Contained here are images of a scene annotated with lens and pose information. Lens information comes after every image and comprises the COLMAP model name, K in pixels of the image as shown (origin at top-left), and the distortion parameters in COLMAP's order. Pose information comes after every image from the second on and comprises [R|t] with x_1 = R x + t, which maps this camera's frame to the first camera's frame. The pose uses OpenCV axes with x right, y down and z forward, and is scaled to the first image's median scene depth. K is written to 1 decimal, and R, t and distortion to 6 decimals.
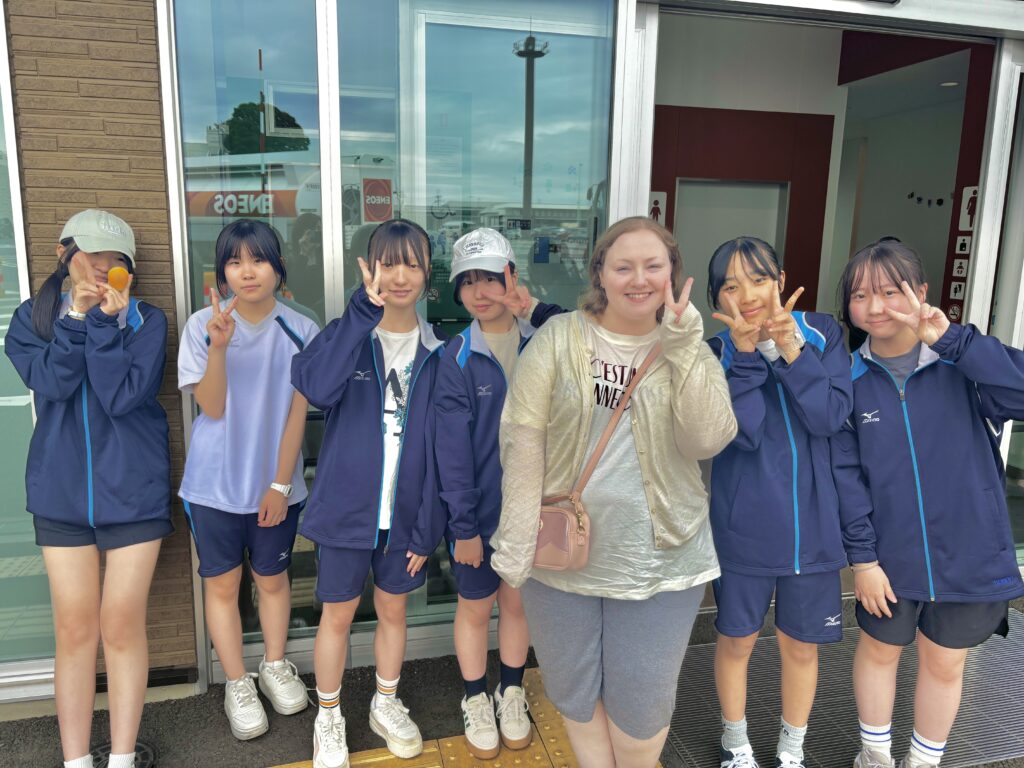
lens RADIAL K [[762.8, 0, 512.0], [0, 762.8, 384.0], [0, 0, 1]] dist [-0.013869, -0.002812]
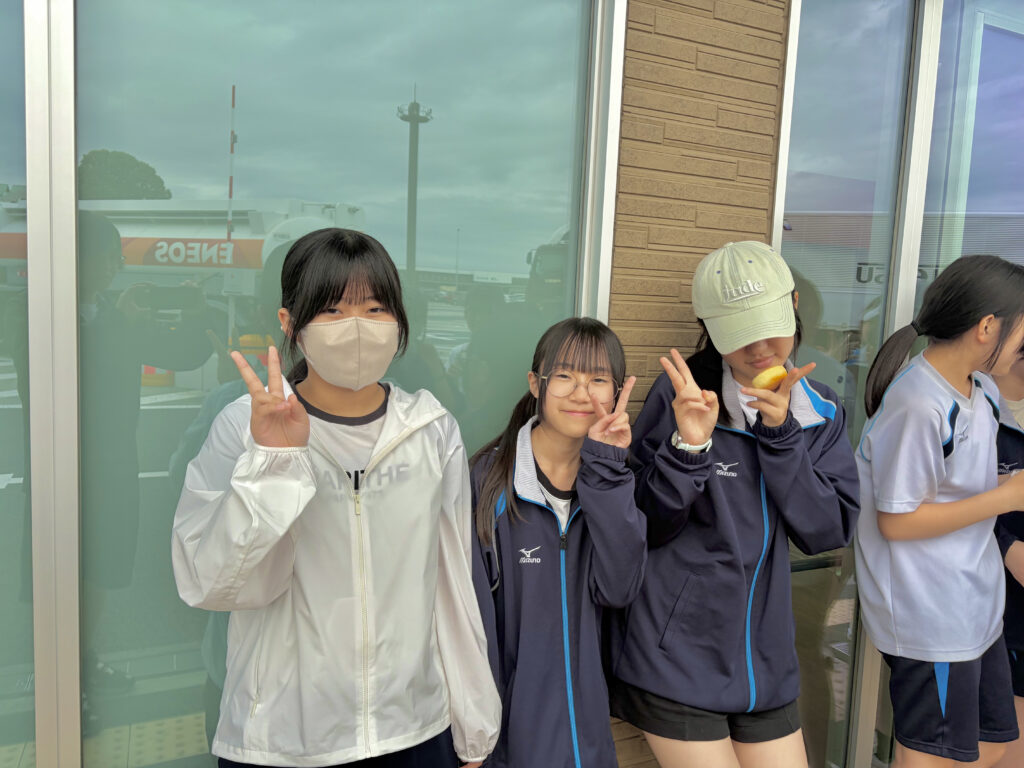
lens RADIAL K [[771.5, 0, 512.0], [0, 771.5, 384.0], [0, 0, 1]] dist [0.000026, -0.002213]
pose [[0.985956, 0.007542, 0.166833, -0.132710], [0.006304, 0.996587, -0.082310, -0.005156], [-0.166885, 0.082205, 0.982544, 0.054857]]
